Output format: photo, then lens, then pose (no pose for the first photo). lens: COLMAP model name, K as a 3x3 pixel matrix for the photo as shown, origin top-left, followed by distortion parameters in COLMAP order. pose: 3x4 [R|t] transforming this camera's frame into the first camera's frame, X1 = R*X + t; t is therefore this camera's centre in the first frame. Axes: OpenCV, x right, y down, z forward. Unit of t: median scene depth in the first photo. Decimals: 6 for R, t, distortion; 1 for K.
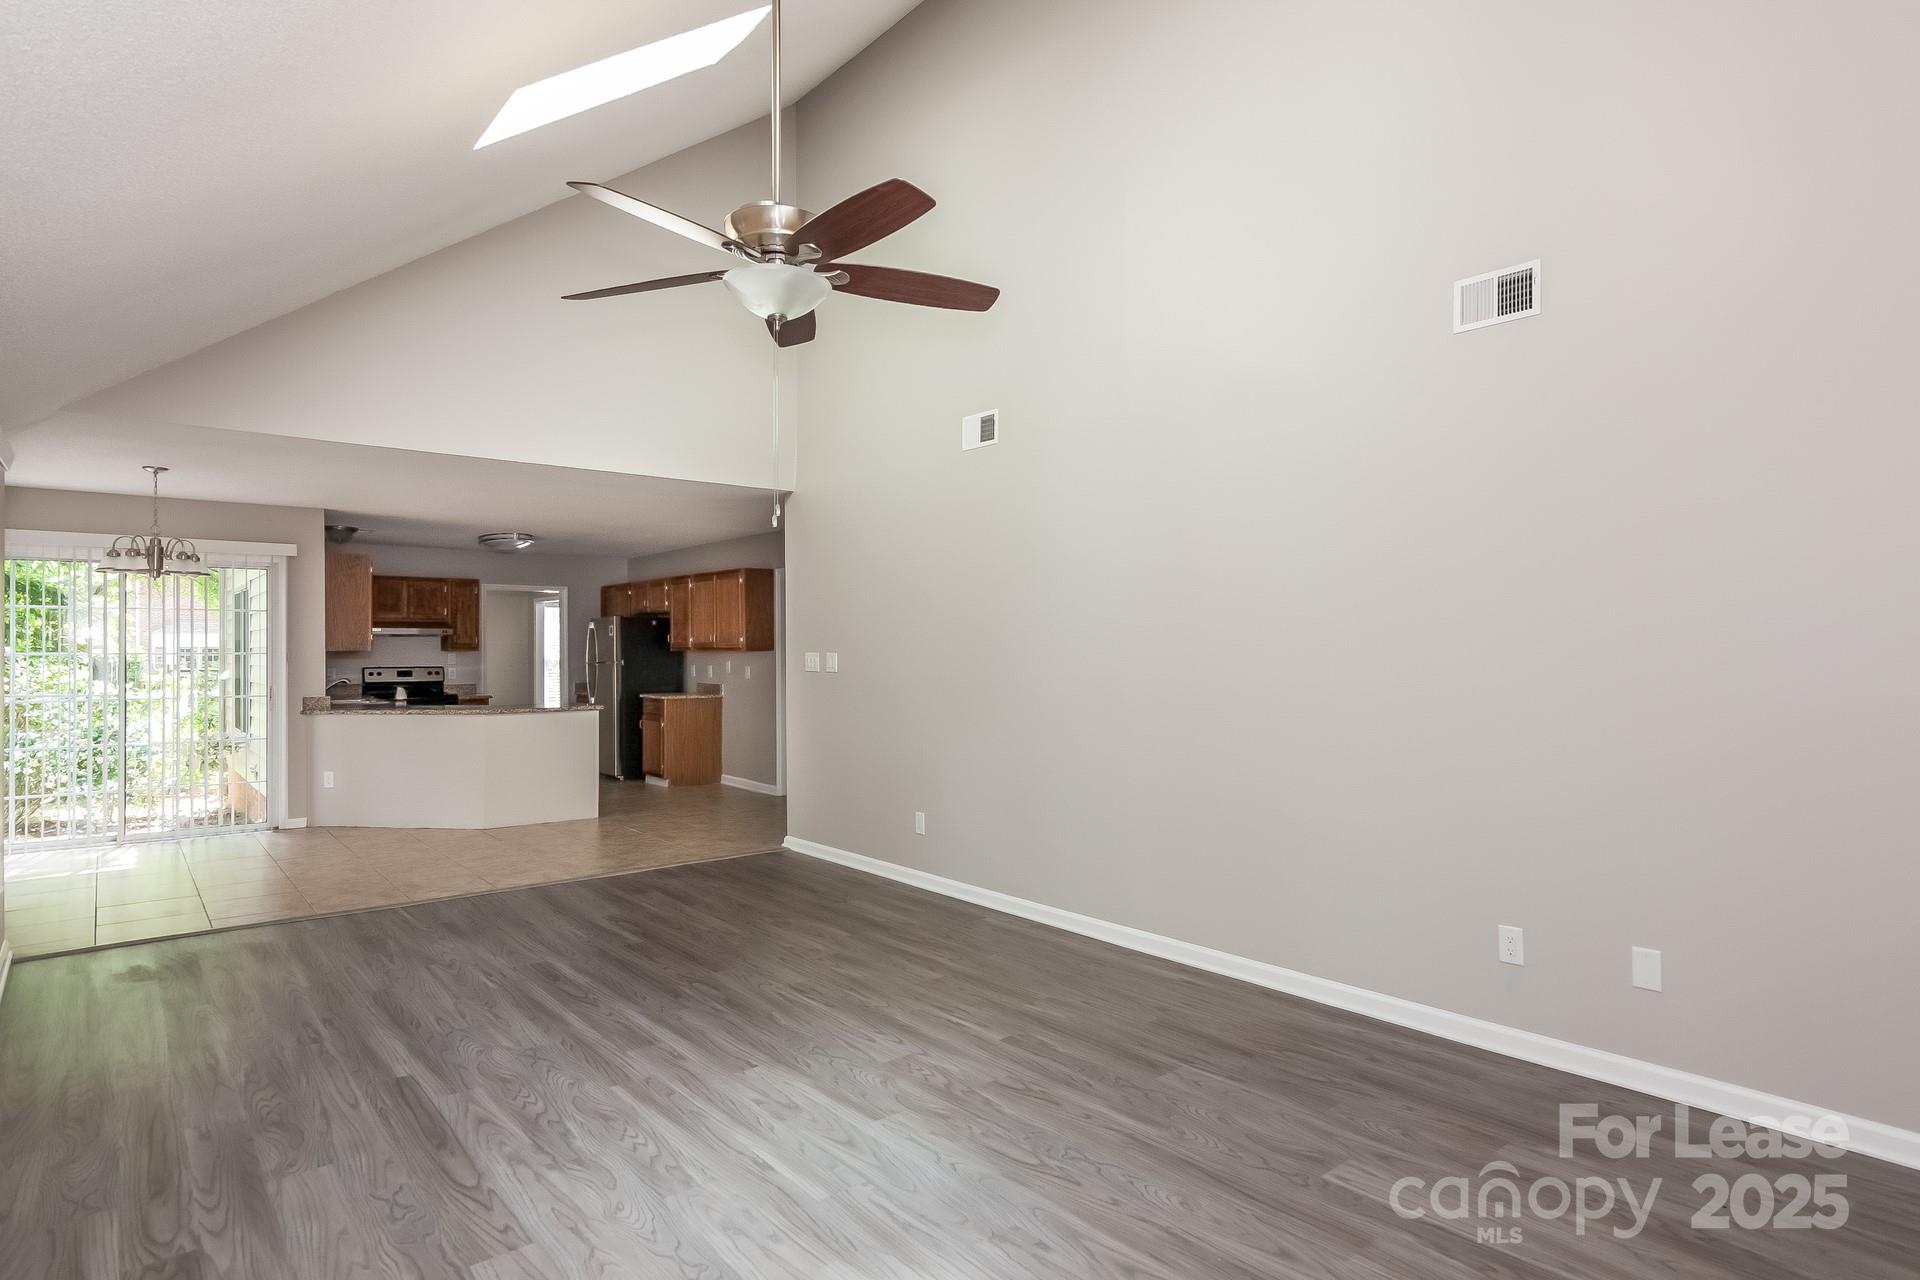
lens RADIAL K [[1067.0, 0, 959.3], [0, 1067.0, 645.7], [0, 0, 1]] dist [0.001036, 0.000018]
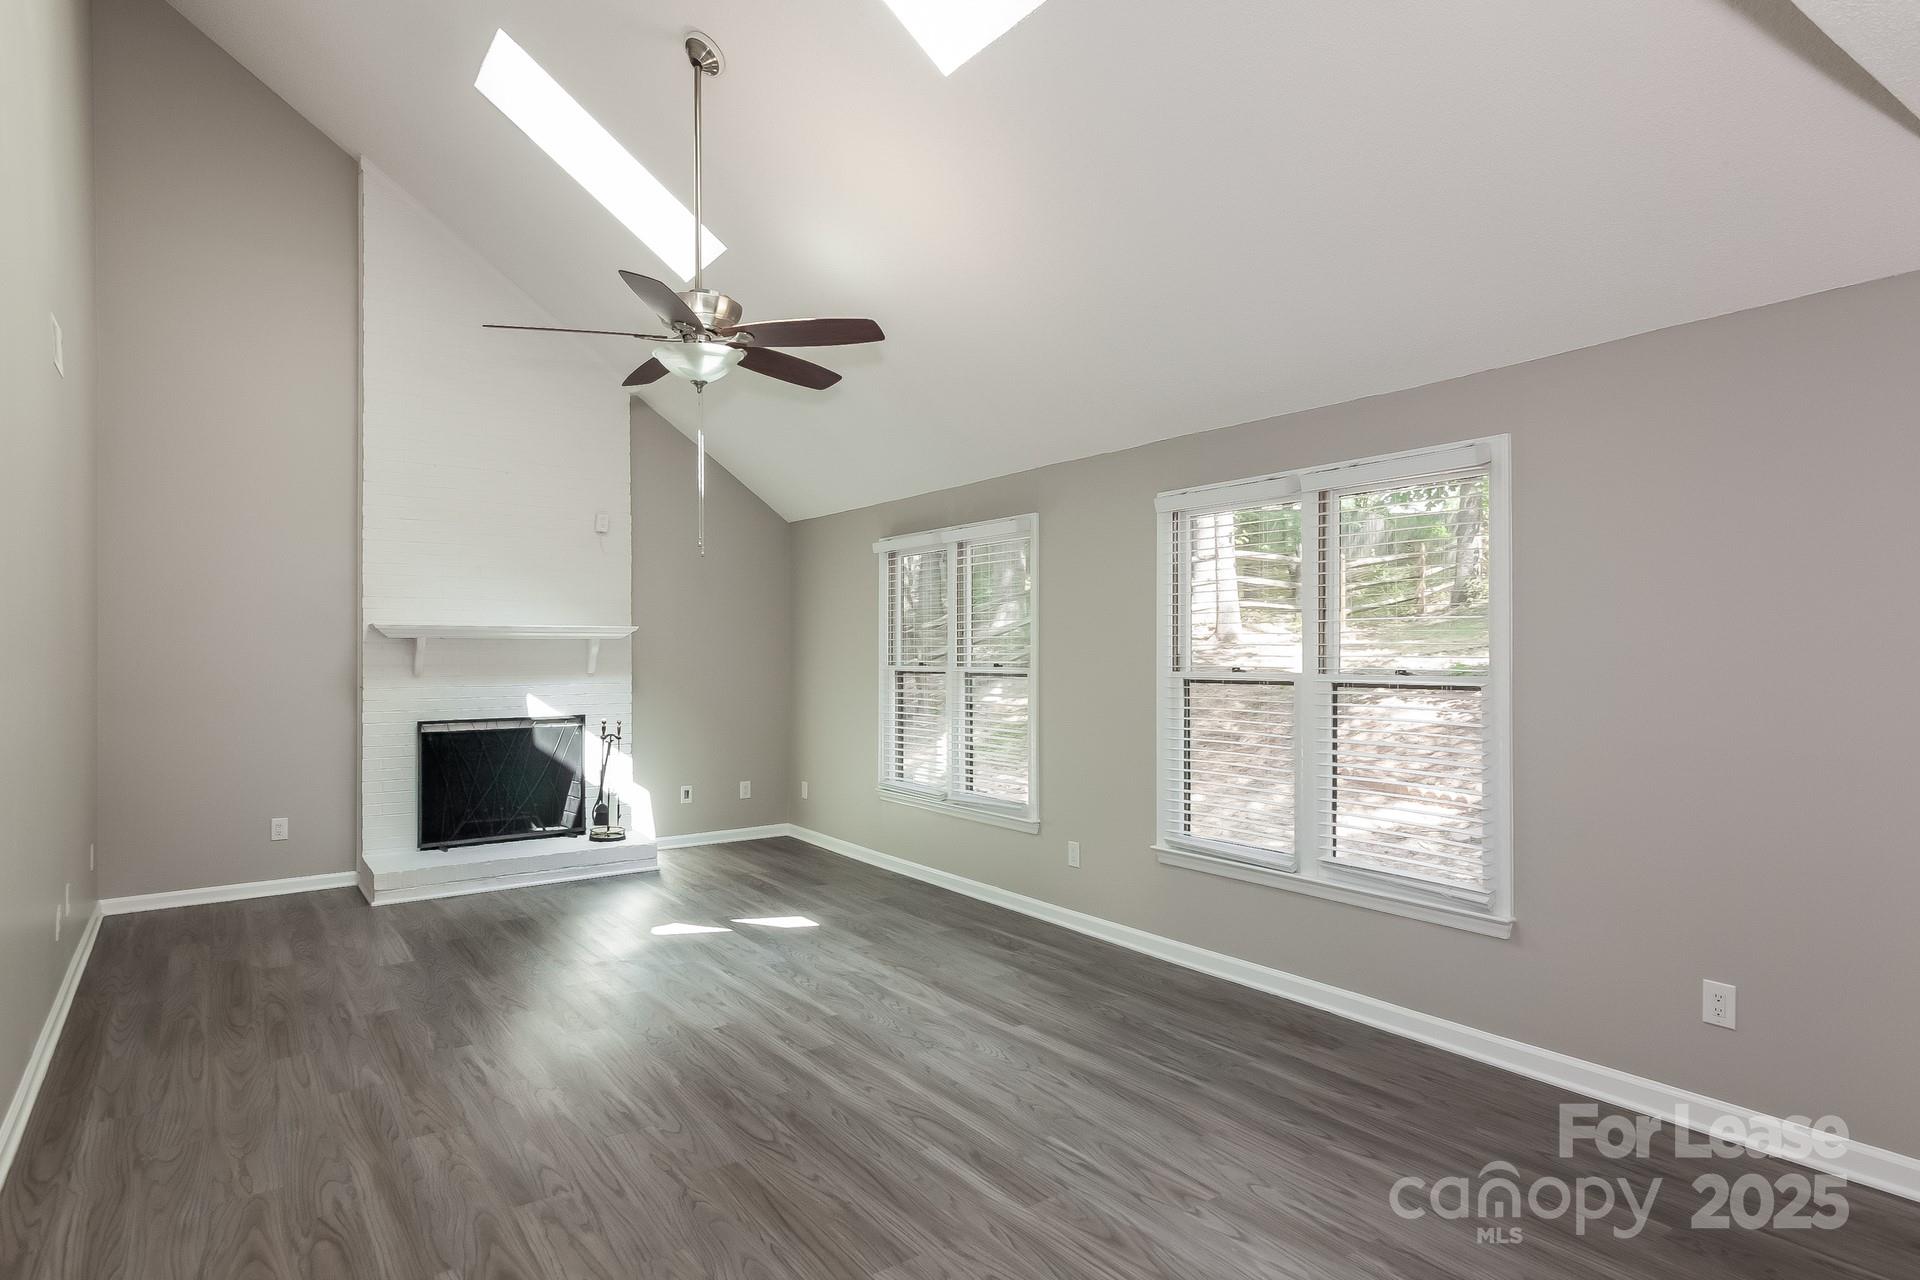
lens RADIAL K [[1067.0, 0, 960.0], [0, 1067.0, 644.0], [0, 0, 1]] dist [0.001036, 0.000018]
pose [[-0.997656, 0.007978, 0.067960, -0.497593], [0.007360, 0.999929, -0.009340, 0.002493], [-0.068030, -0.008818, -0.997644, 1.990623]]
